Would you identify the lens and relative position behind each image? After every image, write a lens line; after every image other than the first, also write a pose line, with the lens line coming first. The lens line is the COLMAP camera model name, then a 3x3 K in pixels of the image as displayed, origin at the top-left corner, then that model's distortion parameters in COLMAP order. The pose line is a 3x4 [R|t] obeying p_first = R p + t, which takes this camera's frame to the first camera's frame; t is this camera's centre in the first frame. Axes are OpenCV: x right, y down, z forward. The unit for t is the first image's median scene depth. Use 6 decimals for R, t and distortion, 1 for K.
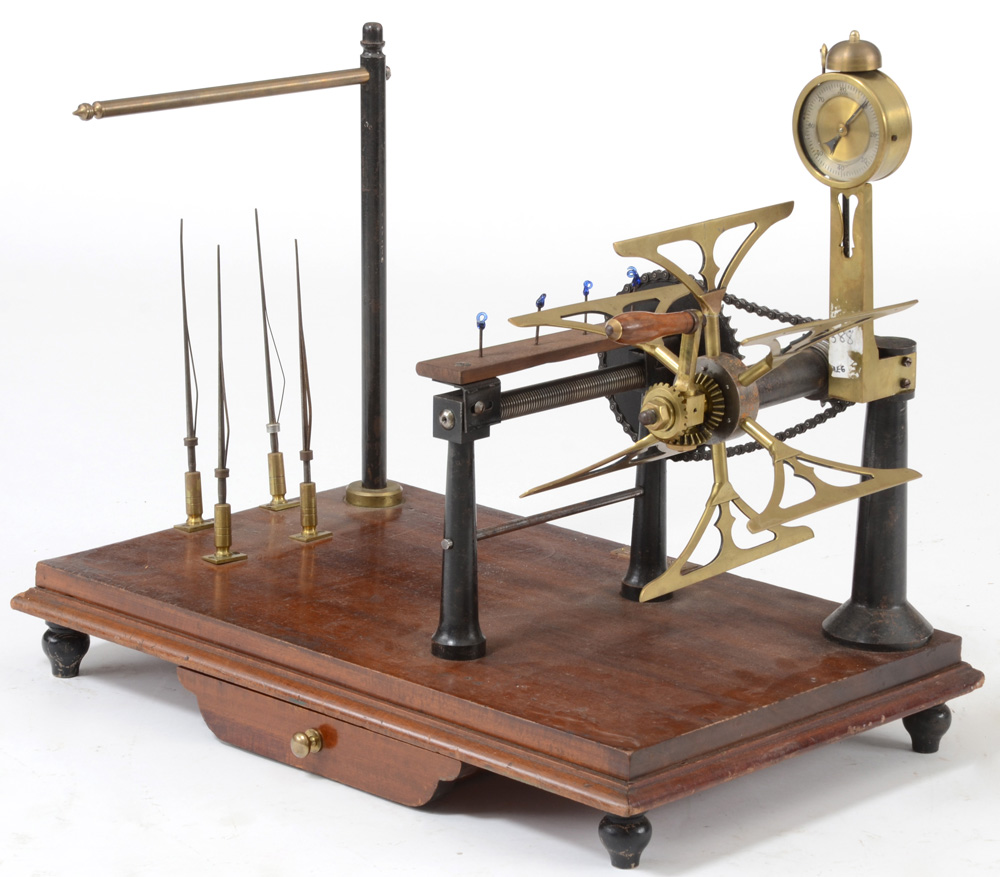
lens RADIAL K [[3838.7, 0, 529.5], [0, 3838.7, 458.6], [0, 0, 1]] dist [0.742464, 0.000000]
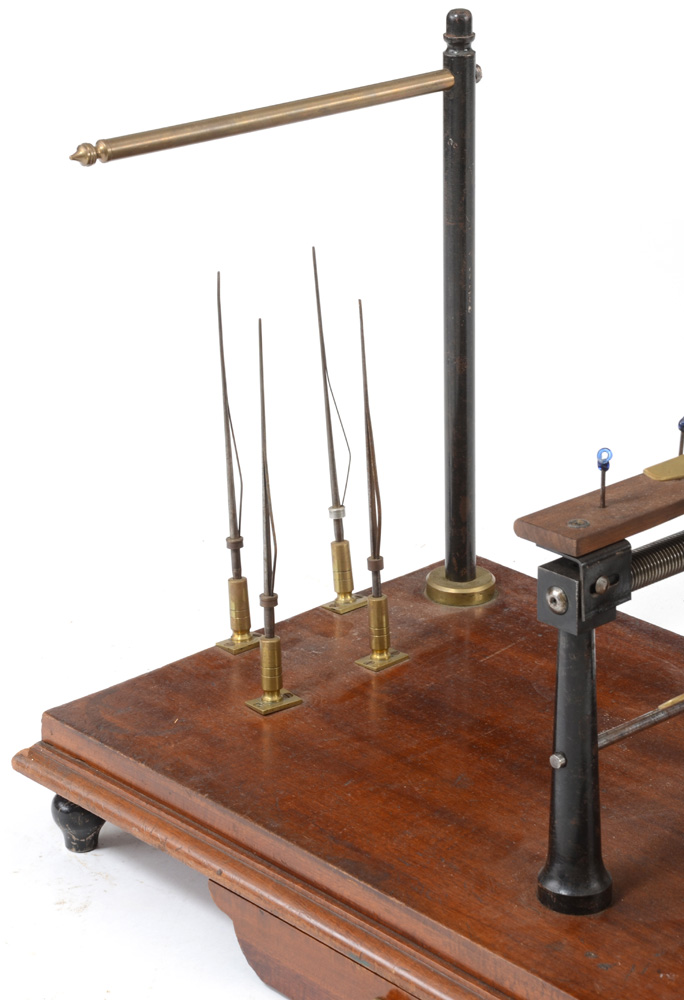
lens RADIAL K [[2764.1, 0, 339.8], [0, 2764.1, 494.9], [0, 0, 1]] dist [0.628802, 0.000000]
pose [[0.996139, 0.000929, -0.087785, -0.015813], [0.009664, 0.992707, 0.120165, -0.091010], [0.087257, -0.120549, 0.988865, 0.462584]]
